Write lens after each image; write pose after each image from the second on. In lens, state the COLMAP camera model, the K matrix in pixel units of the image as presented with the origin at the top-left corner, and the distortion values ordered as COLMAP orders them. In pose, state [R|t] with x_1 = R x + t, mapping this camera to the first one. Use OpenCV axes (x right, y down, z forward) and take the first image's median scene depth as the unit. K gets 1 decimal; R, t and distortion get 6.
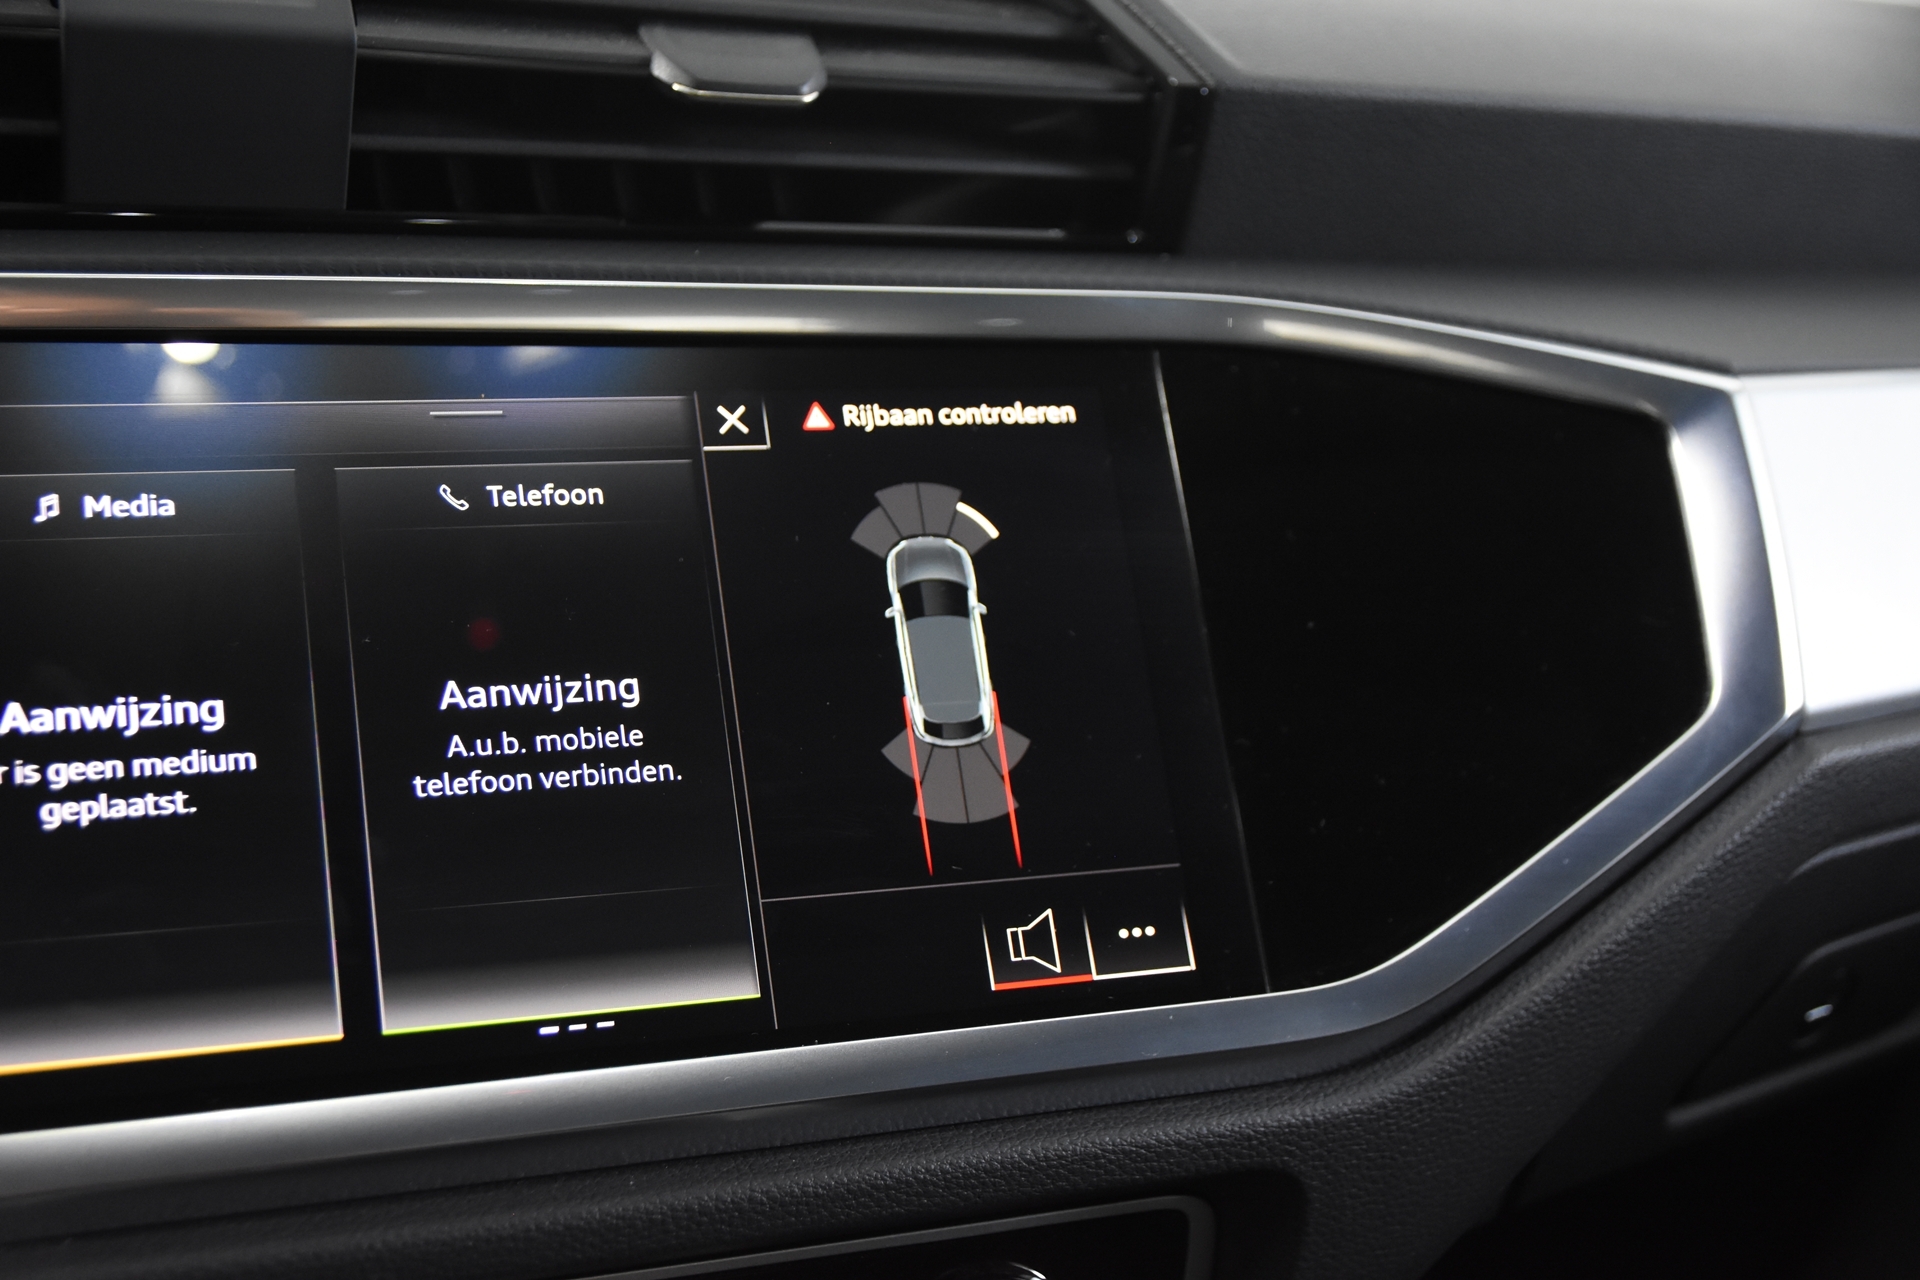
lens RADIAL K [[2476.0, 0, 931.3], [0, 2476.0, 651.8], [0, 0, 1]] dist [-0.019221, 0.000000]
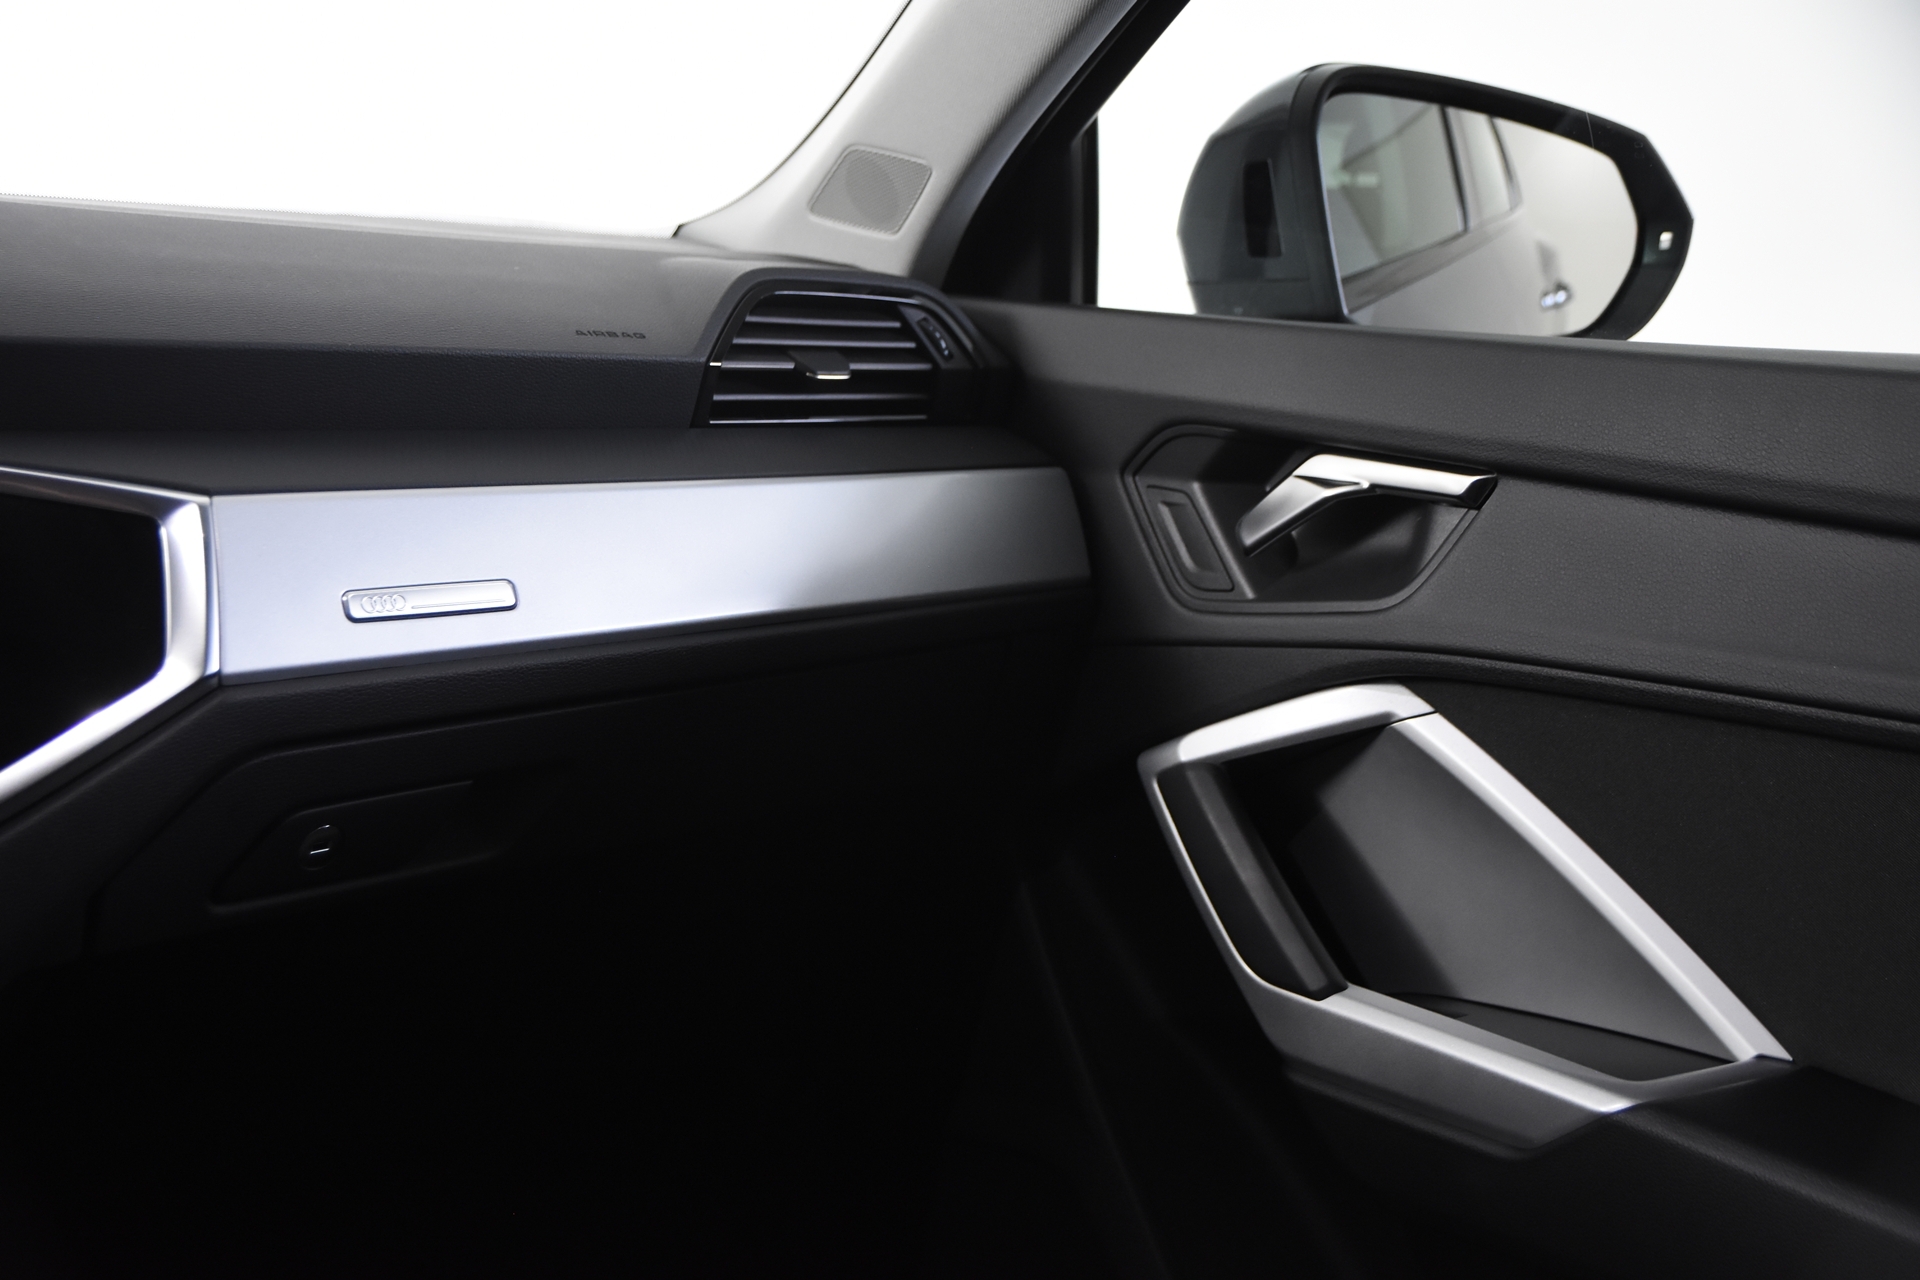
lens RADIAL K [[2476.0, 0, 950.8], [0, 2476.0, 638.6], [0, 0, 1]] dist [-0.019221, 0.000000]
pose [[0.991277, -0.015627, 0.130864, 0.693396], [0.020112, 0.999252, -0.033016, 0.073627], [-0.130250, 0.035360, 0.990850, -0.984779]]
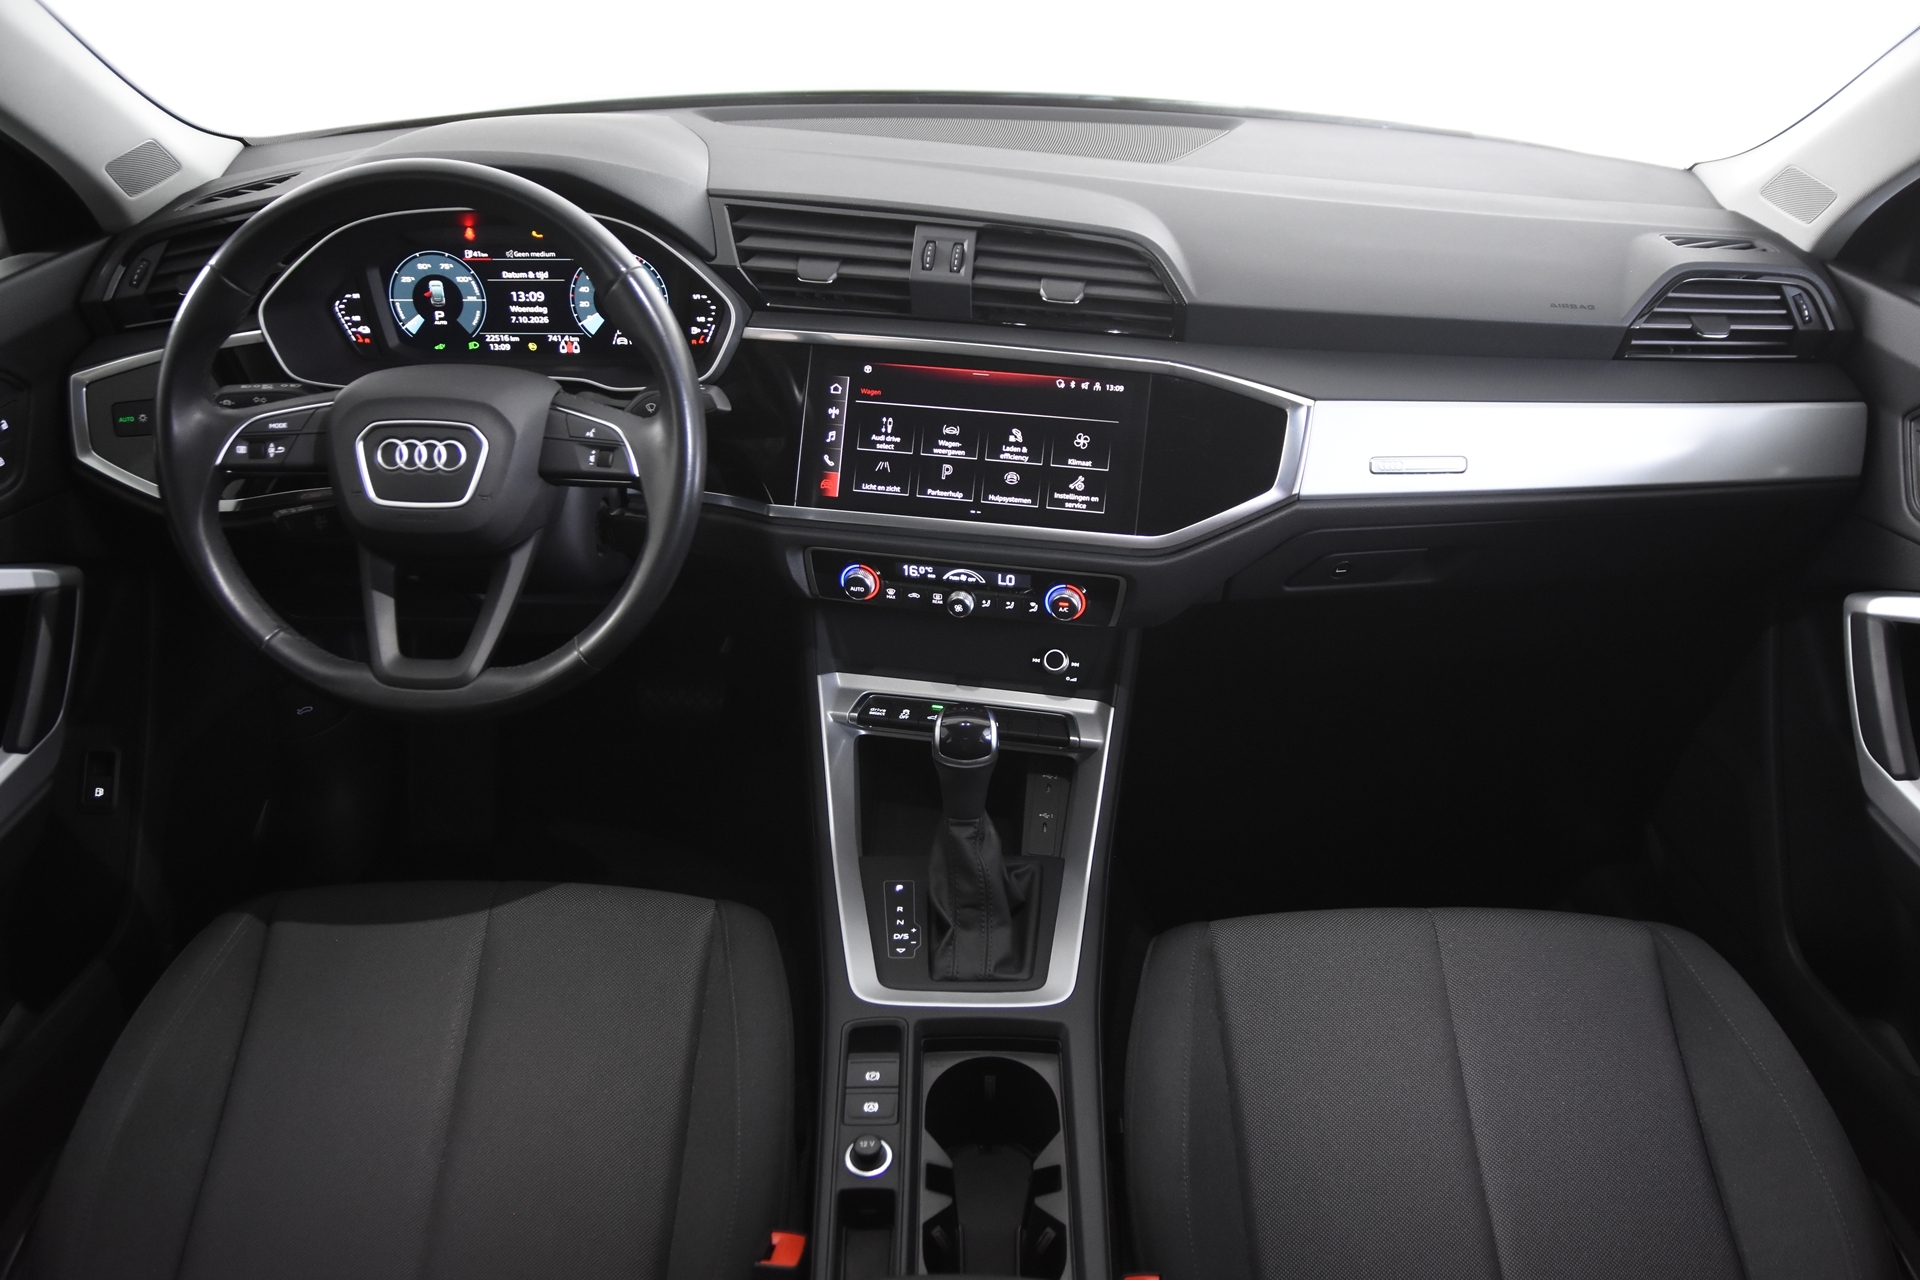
lens RADIAL K [[1420.2, 0, 957.3], [0, 1420.2, 648.4], [0, 0, 1]] dist [-0.130838, 0.096993]
pose [[0.859143, 0.251076, -0.445908, 0.982717], [-0.092744, 0.933330, 0.346834, -0.486908], [0.503261, -0.256625, 0.825149, -1.194126]]
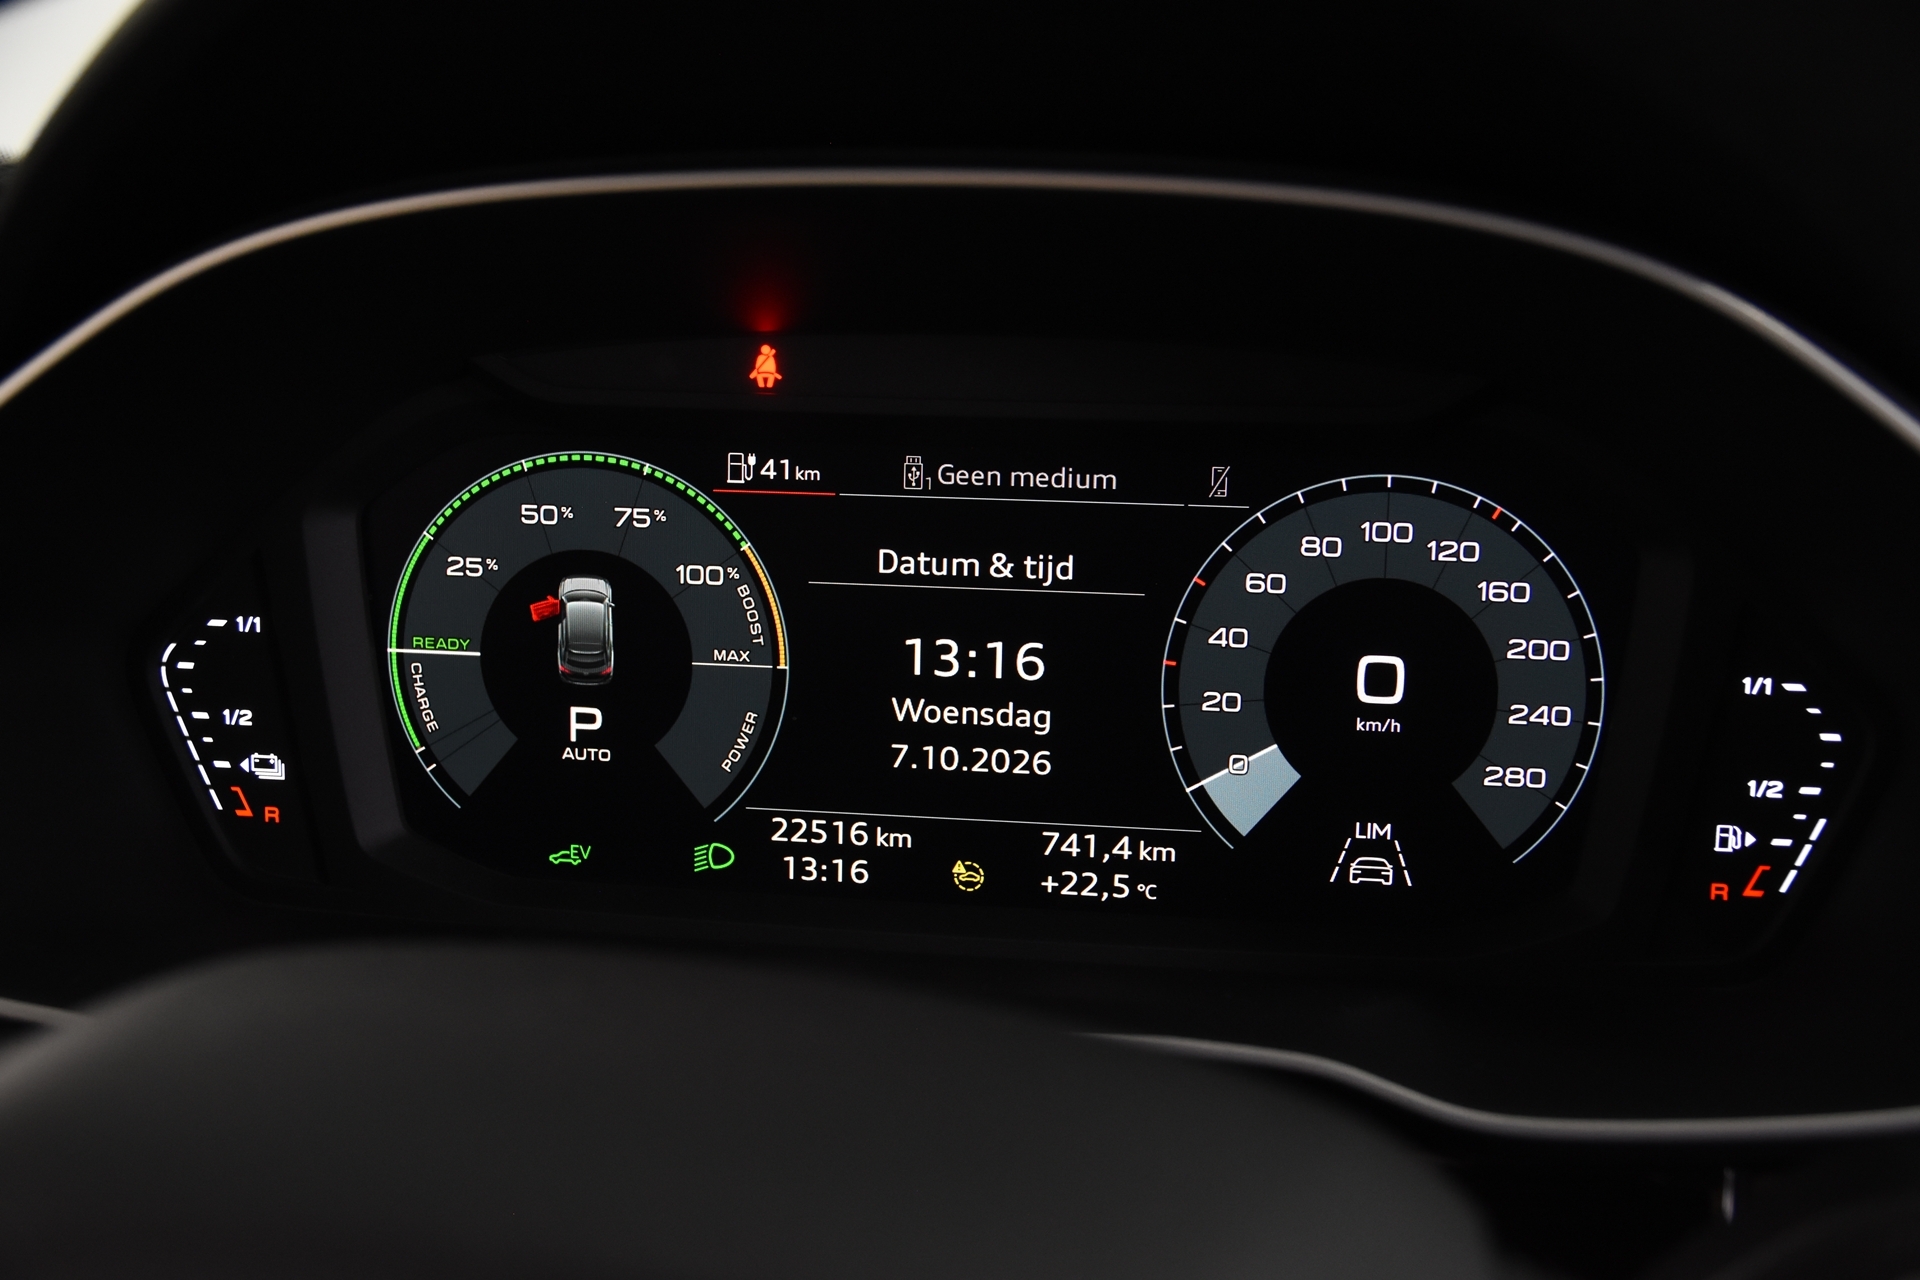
lens RADIAL K [[2193.6, 0, 954.3], [0, 2193.6, 640.8], [0, 0, 1]] dist [-0.027685, 0.000000]
pose [[0.780053, 0.112845, -0.615453, -0.469308], [-0.110068, 0.993012, 0.042566, -0.167675], [0.615956, 0.034538, 0.787023, -0.020655]]
